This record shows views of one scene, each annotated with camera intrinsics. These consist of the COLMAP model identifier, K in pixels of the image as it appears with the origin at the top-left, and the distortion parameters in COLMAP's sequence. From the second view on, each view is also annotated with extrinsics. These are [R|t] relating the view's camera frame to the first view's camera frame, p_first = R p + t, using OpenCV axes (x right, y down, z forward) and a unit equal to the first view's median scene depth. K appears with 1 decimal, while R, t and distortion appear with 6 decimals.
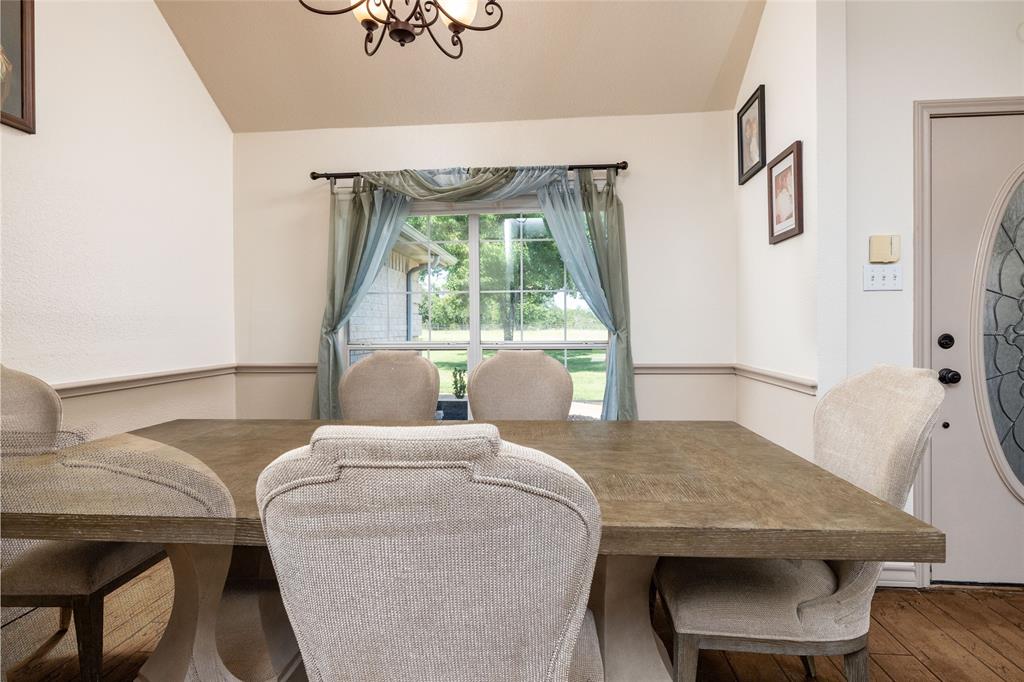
lens RADIAL K [[517.0, 0, 515.1], [0, 517.0, 326.0], [0, 0, 1]] dist [0.000569, 0.000022]
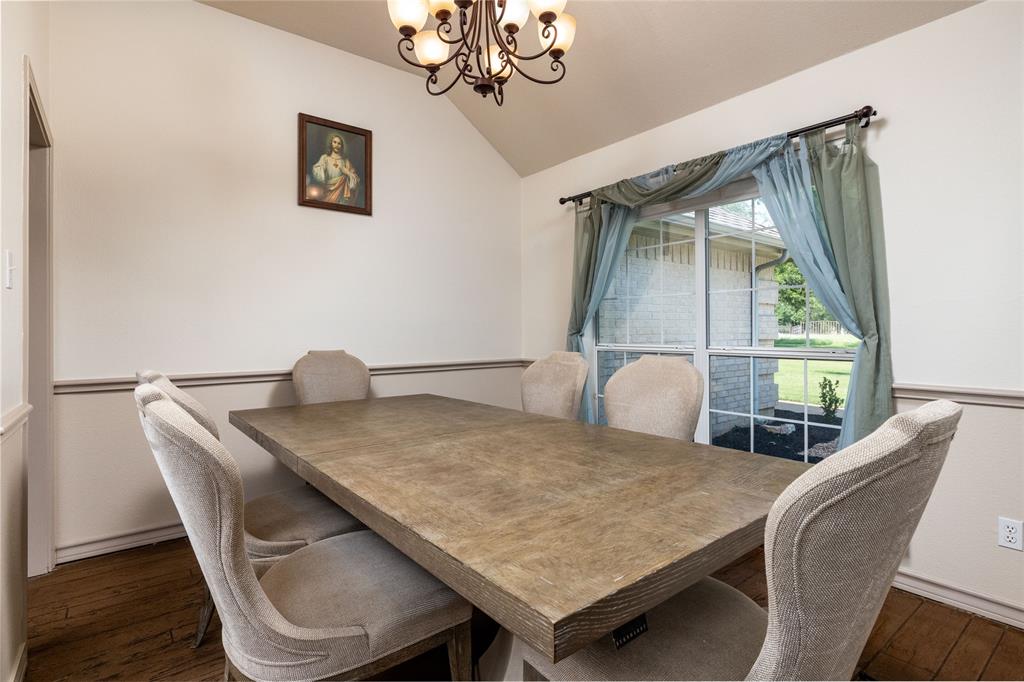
lens RADIAL K [[506.0, 0, 510.2], [0, 506.0, 323.8], [0, 0, 1]] dist [0.001119, 0.000168]
pose [[0.678078, -0.004801, -0.734974, 0.390117], [0.000266, 0.999980, -0.006286, -0.004399], [0.734990, 0.004067, 0.678066, 0.139843]]
